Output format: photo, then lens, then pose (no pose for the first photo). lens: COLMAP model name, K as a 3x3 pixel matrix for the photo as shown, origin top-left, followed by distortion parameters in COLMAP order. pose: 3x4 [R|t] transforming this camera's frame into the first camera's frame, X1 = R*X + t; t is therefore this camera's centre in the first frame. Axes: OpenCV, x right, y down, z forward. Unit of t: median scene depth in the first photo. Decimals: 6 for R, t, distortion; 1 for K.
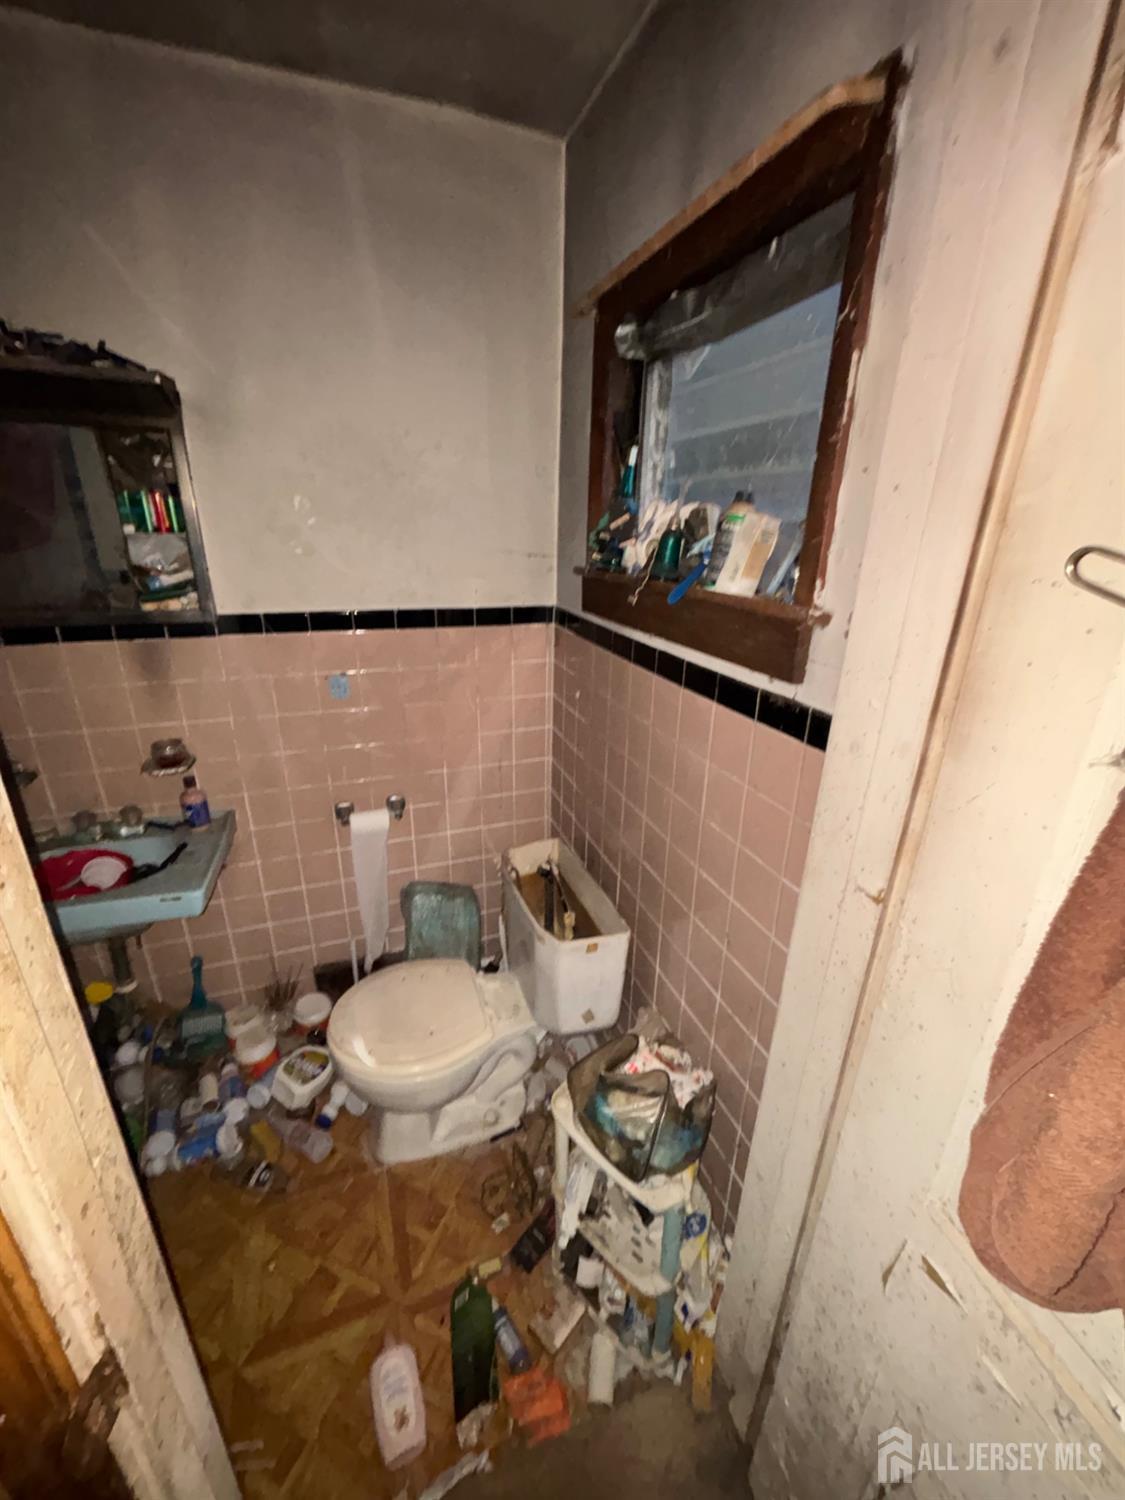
lens RADIAL K [[606.5, 0, 564.4], [0, 606.5, 745.8], [0, 0, 1]] dist [-0.009505, 0.004785]
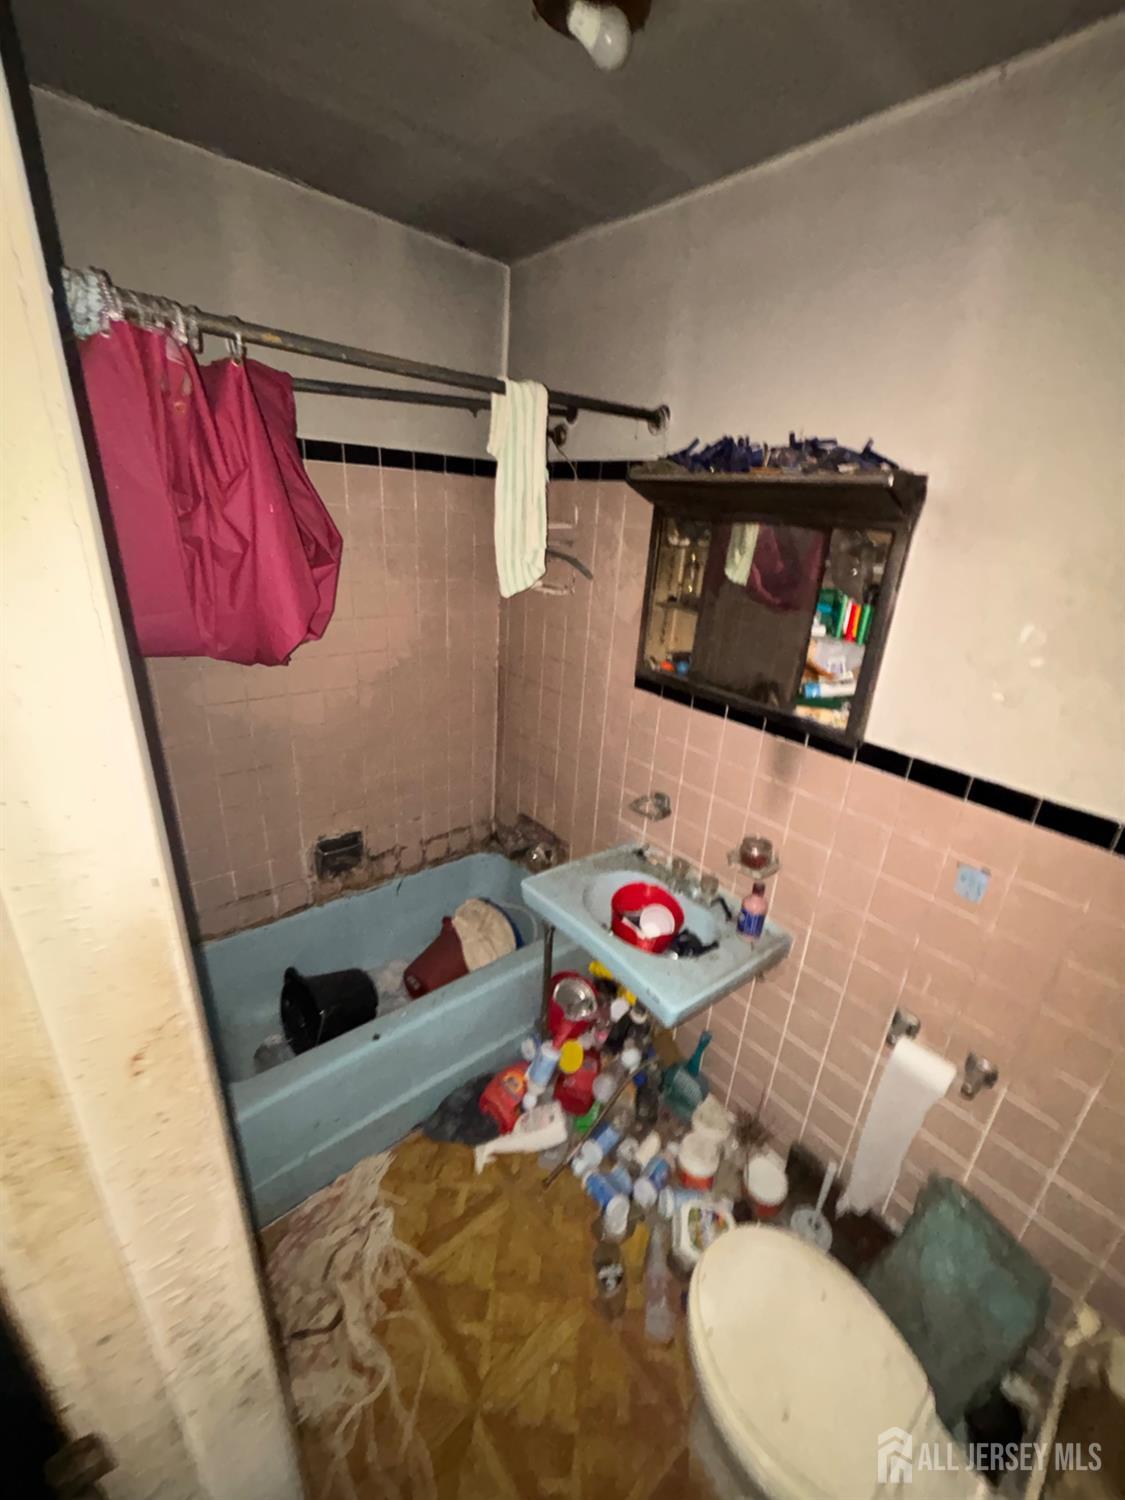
lens RADIAL K [[606.5, 0, 564.4], [0, 606.5, 745.8], [0, 0, 1]] dist [-0.009505, 0.004785]
pose [[0.340798, 0.345509, -0.874346, 0.023038], [-0.383993, 0.900063, 0.206001, -0.218235], [0.858141, 0.265538, 0.439413, 0.269289]]
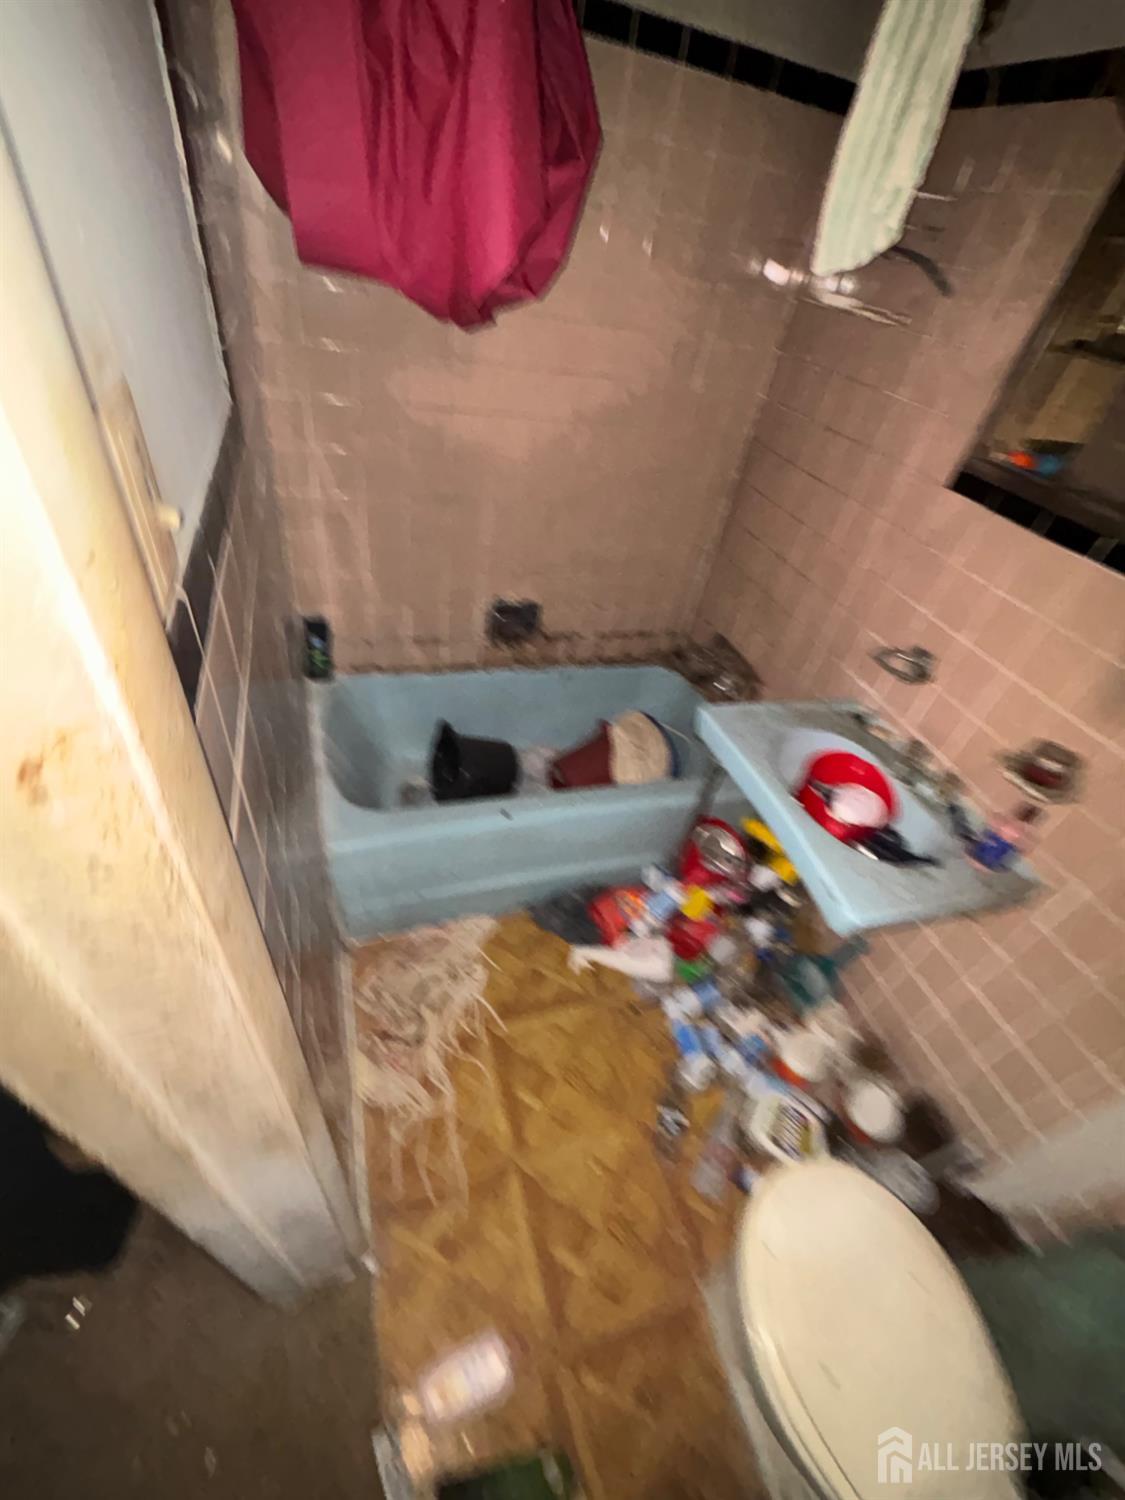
lens RADIAL K [[606.5, 0, 564.4], [0, 606.5, 745.8], [0, 0, 1]] dist [-0.009505, 0.004785]
pose [[-0.040622, 0.632738, -0.773299, -0.134027], [-0.493667, 0.660167, 0.566103, -0.112815], [0.868702, 0.404749, 0.285545, 0.336793]]
